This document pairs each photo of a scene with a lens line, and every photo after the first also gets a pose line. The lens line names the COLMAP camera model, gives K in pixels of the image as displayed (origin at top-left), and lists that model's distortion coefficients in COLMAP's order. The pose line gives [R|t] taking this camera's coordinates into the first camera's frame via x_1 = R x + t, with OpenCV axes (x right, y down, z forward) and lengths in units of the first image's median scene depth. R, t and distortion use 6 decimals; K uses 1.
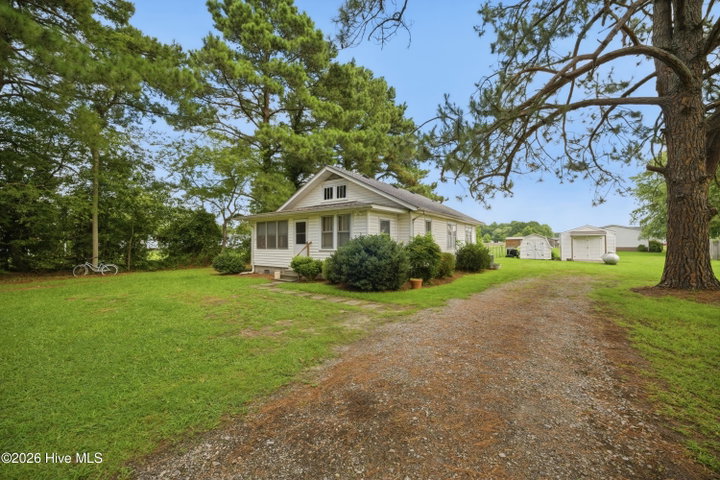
lens RADIAL K [[288.9, 0, 360.0], [0, 288.9, 244.1], [0, 0, 1]] dist [0.000549, -0.000271]
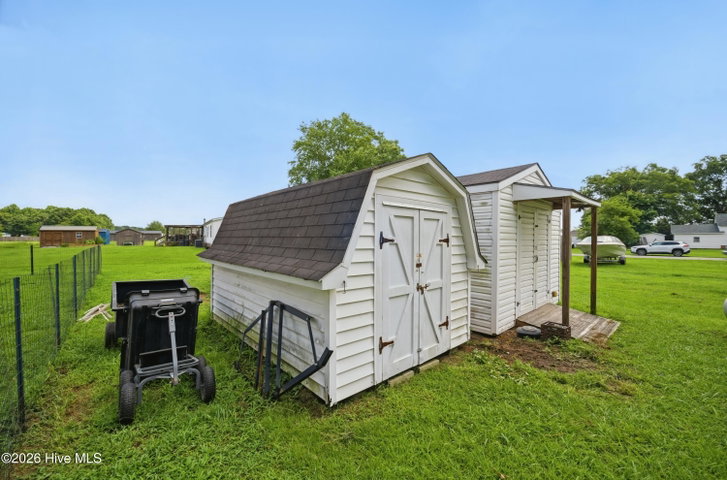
lens RADIAL K [[291.7, 0, 370.2], [0, 291.7, 245.3], [0, 0, 1]] dist [0.000549, -0.000271]
pose [[0.248506, -0.015969, 0.968499, 0.048811], [-0.005100, 0.999829, 0.017794, -0.000183], [-0.968617, -0.009361, 0.248382, 0.100572]]
